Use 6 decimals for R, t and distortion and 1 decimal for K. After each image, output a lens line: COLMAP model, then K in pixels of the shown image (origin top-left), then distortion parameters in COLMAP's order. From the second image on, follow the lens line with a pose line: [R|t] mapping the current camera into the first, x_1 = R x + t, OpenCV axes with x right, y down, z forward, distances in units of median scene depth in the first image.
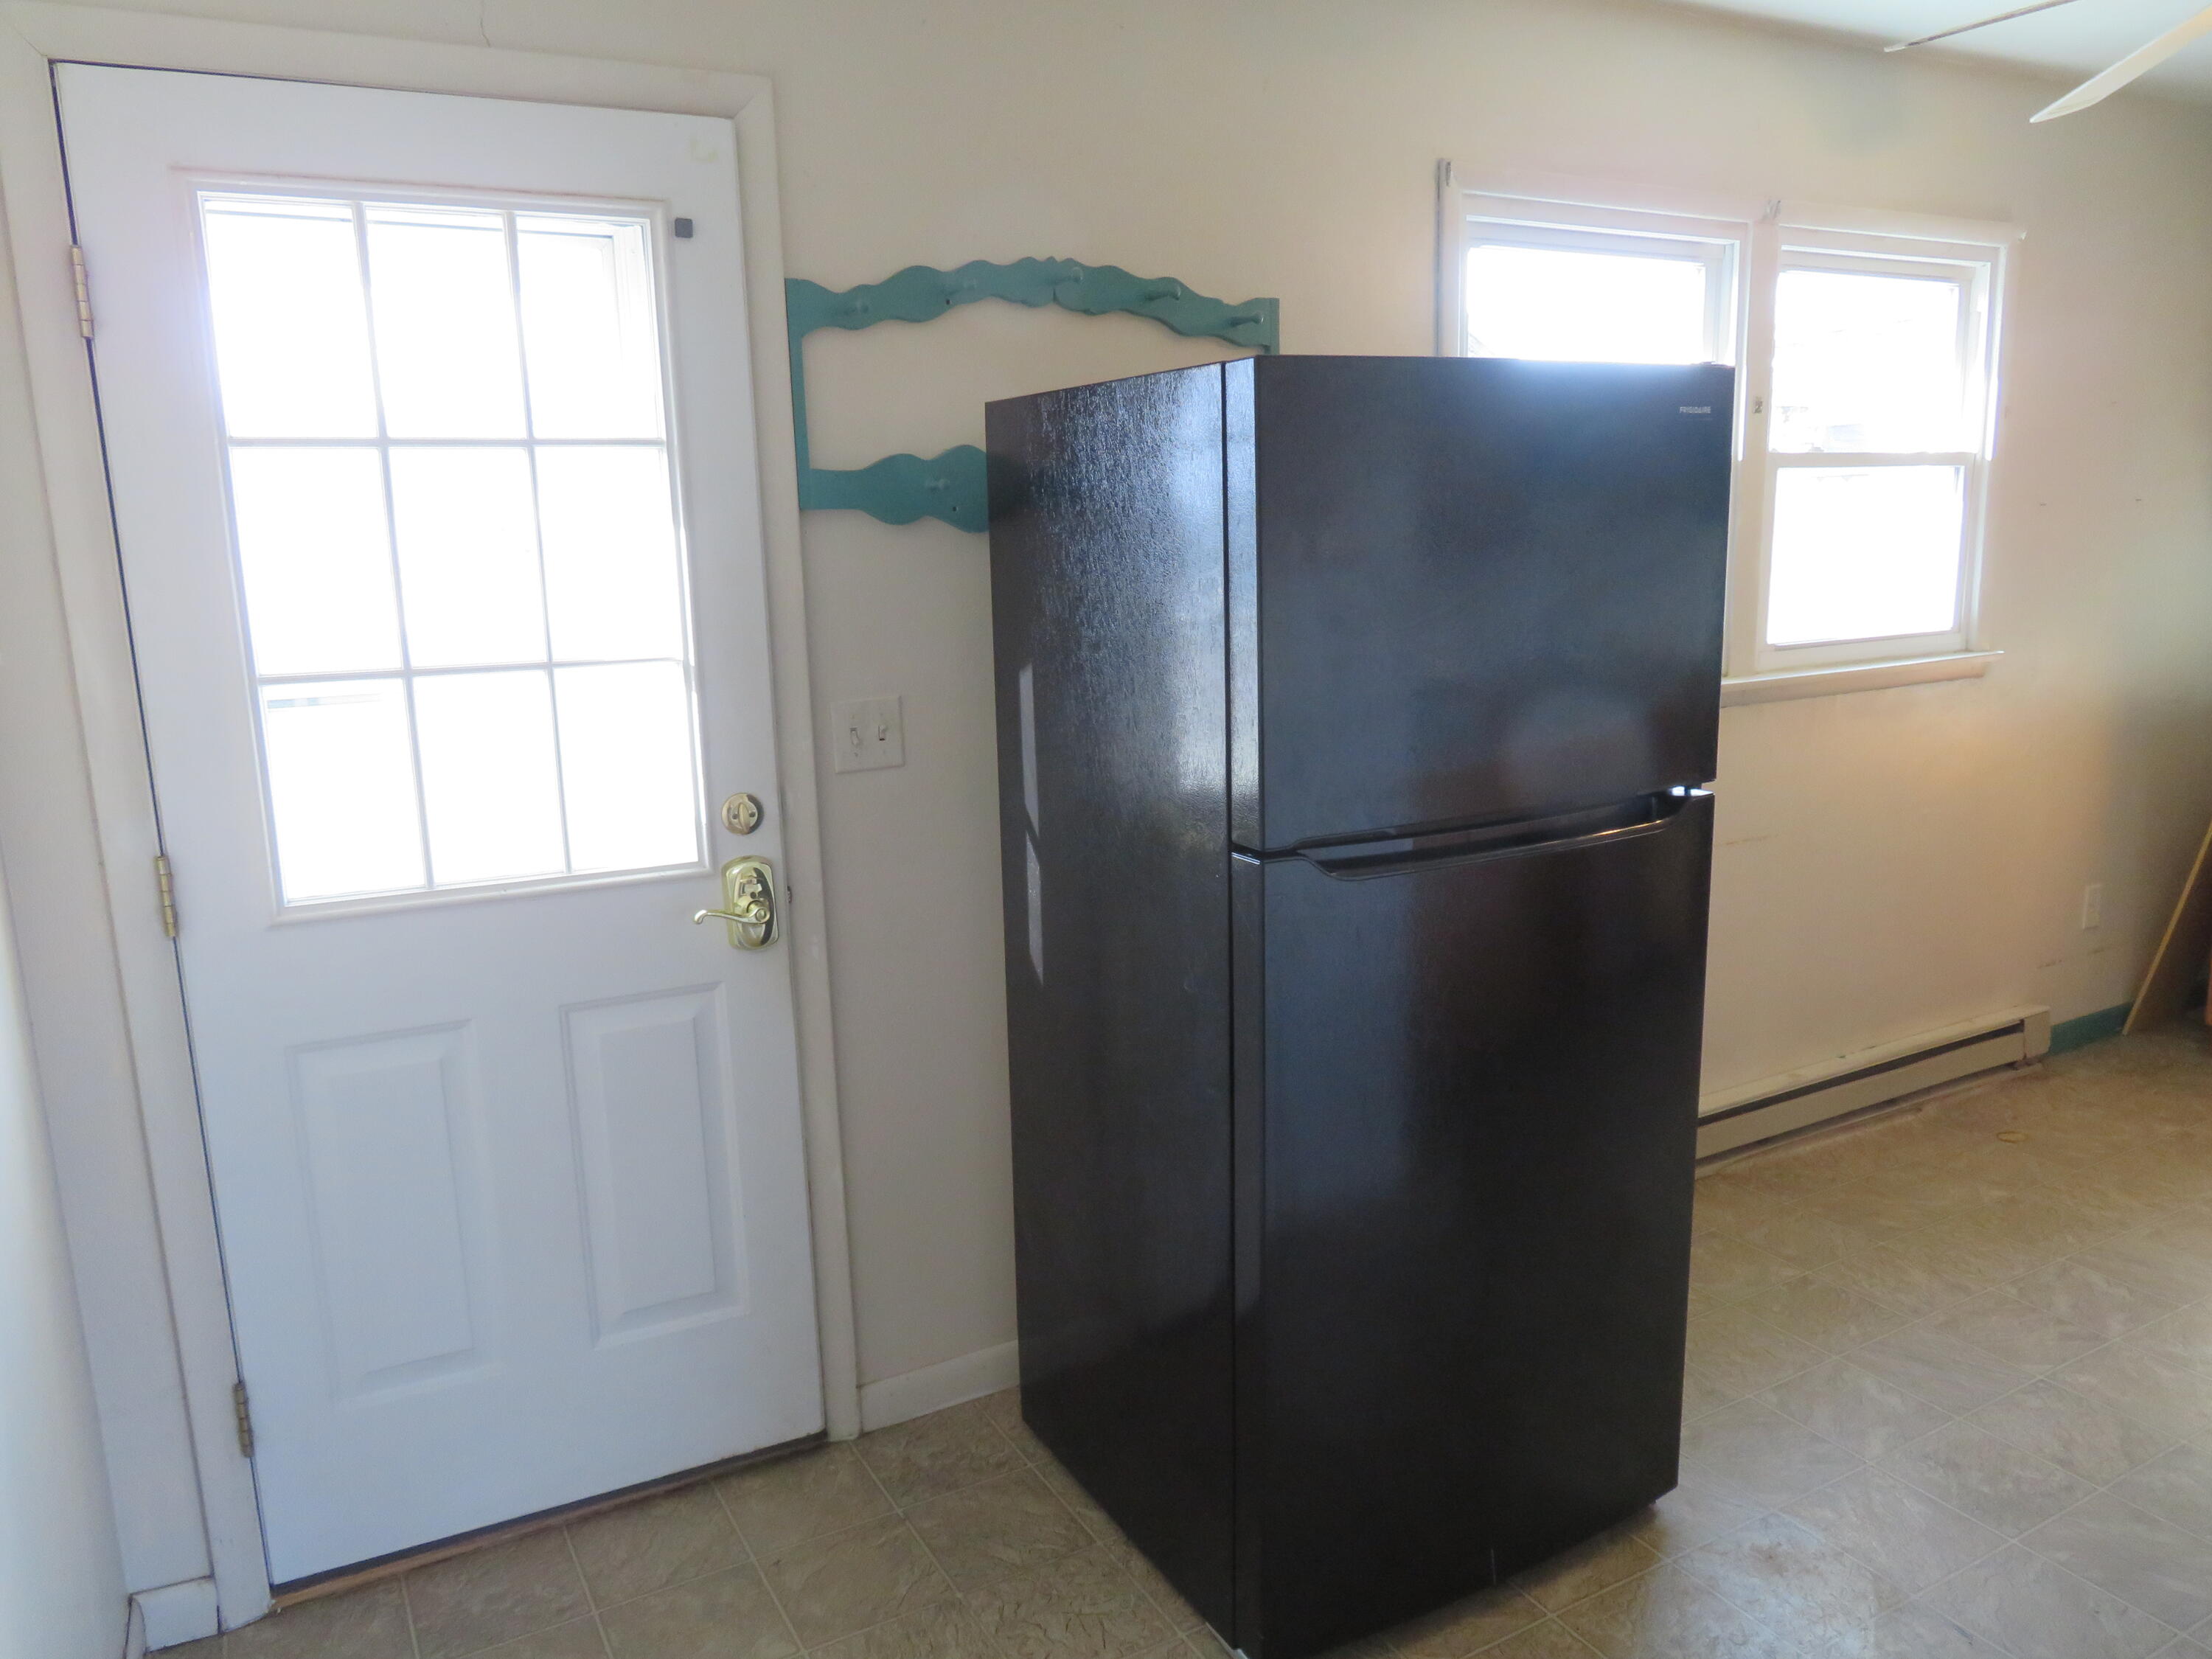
lens RADIAL K [[1613.5, 0, 1105.3], [0, 1613.5, 832.5], [0, 0, 1]] dist [-0.032453, 0.009084]
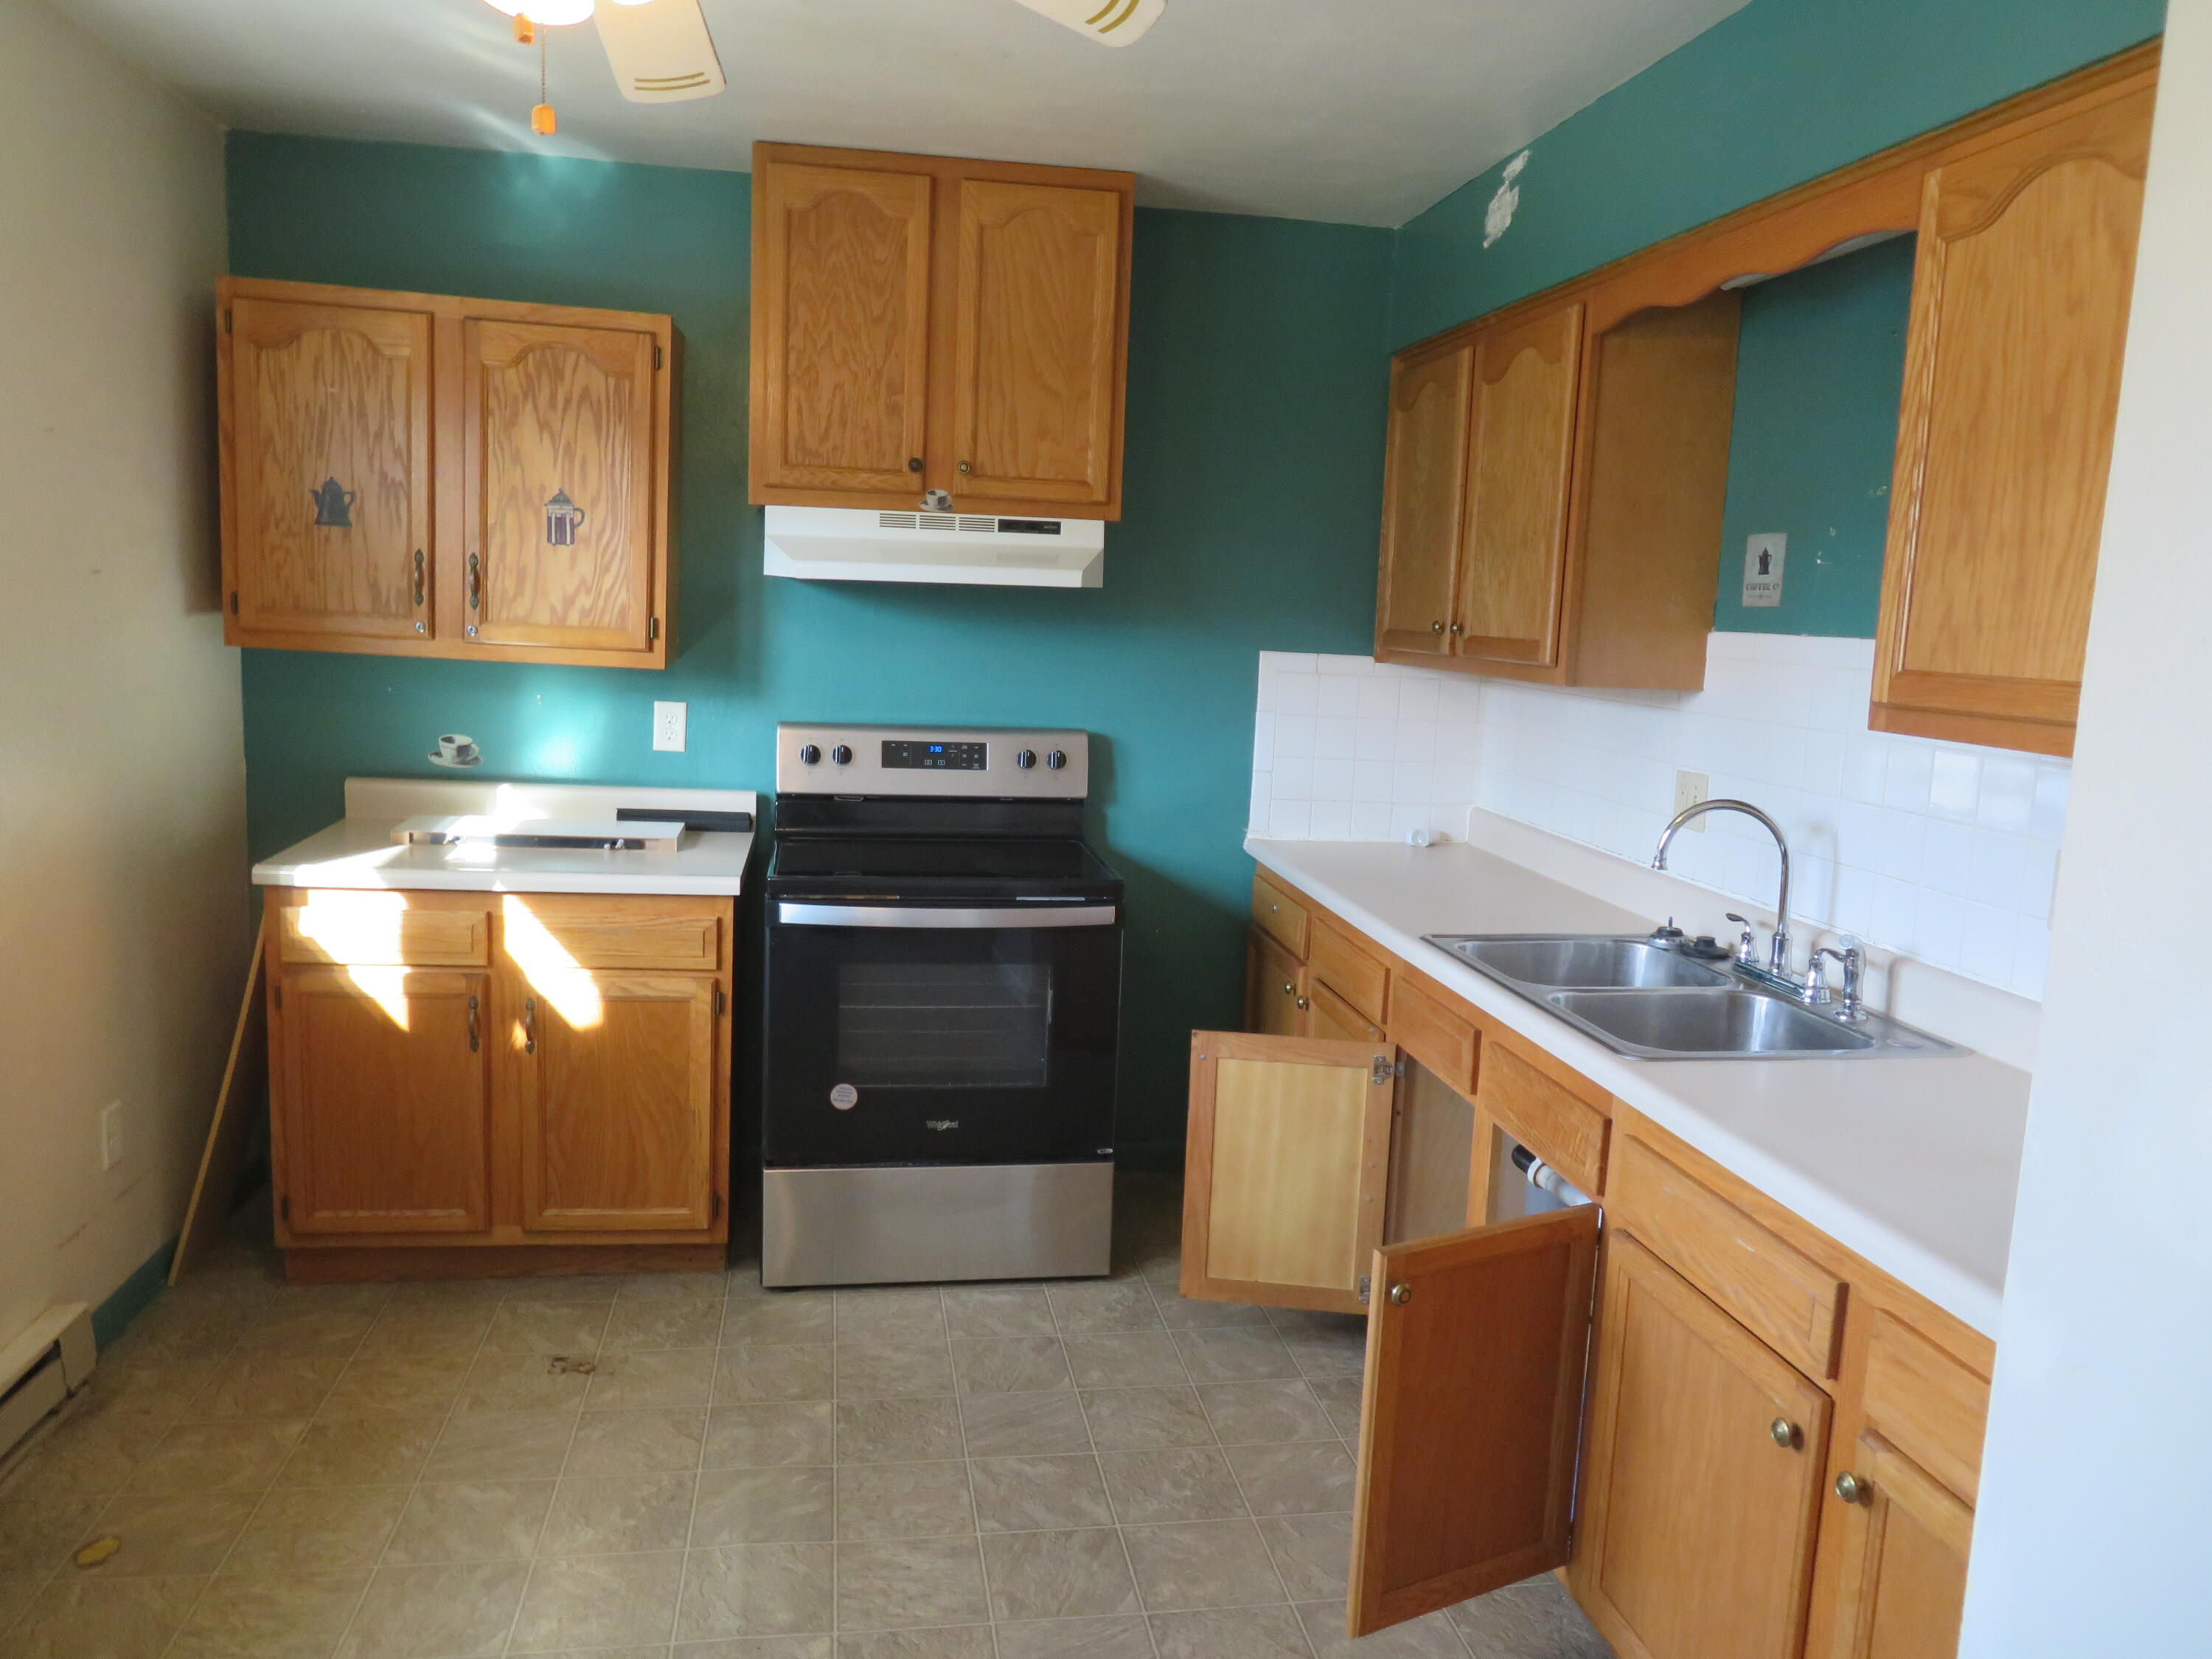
lens RADIAL K [[1613.5, 0, 1106.1], [0, 1613.5, 826.7], [0, 0, 1]] dist [-0.032453, 0.009084]
pose [[0.346955, -0.085704, 0.933958, 0.125927], [0.123471, 0.991323, 0.045100, -0.068263], [-0.929719, 0.099668, 0.354527, 0.334168]]
